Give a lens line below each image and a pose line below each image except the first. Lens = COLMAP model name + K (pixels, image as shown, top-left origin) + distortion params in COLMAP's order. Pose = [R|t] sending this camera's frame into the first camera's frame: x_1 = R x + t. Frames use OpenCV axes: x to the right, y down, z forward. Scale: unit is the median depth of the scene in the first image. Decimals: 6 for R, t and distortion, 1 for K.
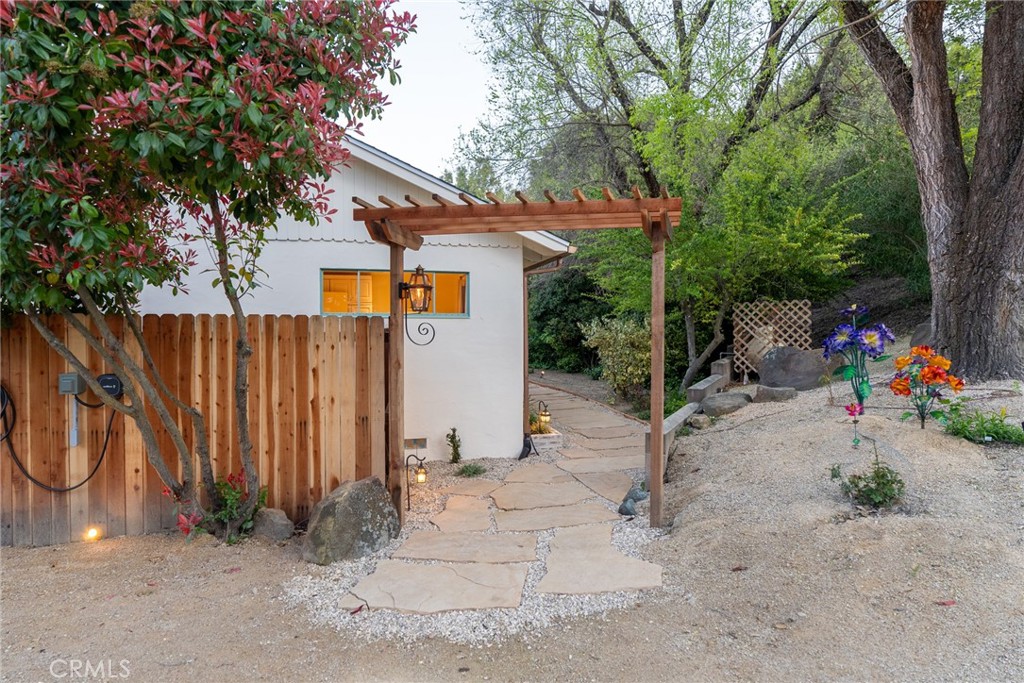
lens RADIAL K [[579.5, 0, 512.0], [0, 579.5, 341.5], [0, 0, 1]] dist [-0.000287, 0.000056]
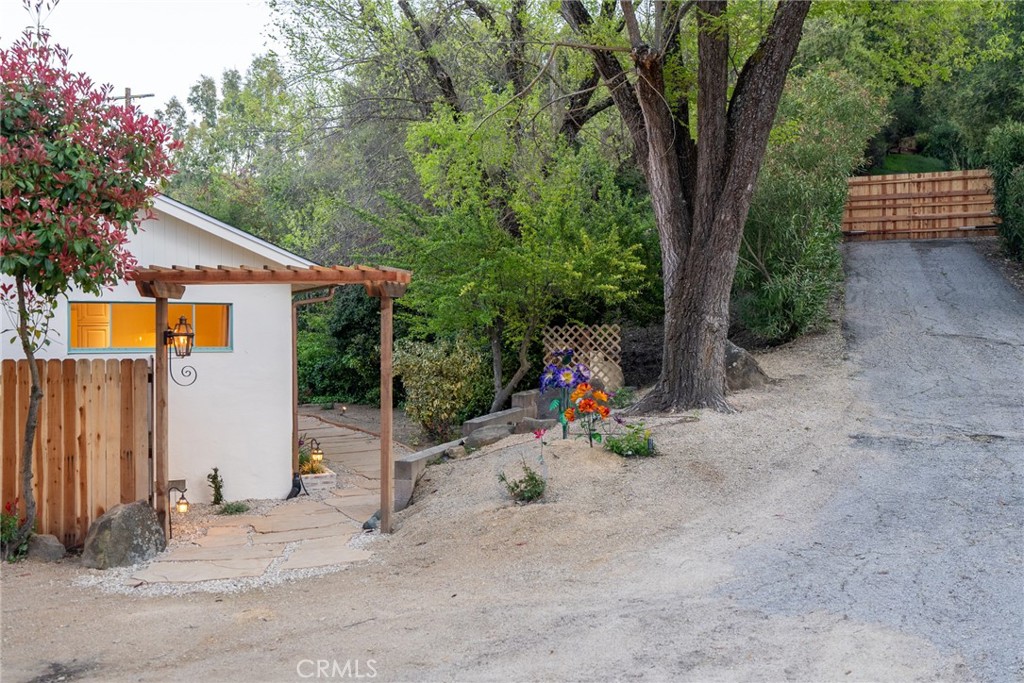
lens RADIAL K [[977.1, 0, 512.0], [0, 977.1, 341.5], [0, 0, 1]] dist [0.006049, 0.000291]
pose [[0.982231, -0.002142, 0.187664, 0.108005], [0.004791, 0.999895, -0.013662, -0.047772], [-0.187615, 0.014318, 0.982138, -0.943588]]
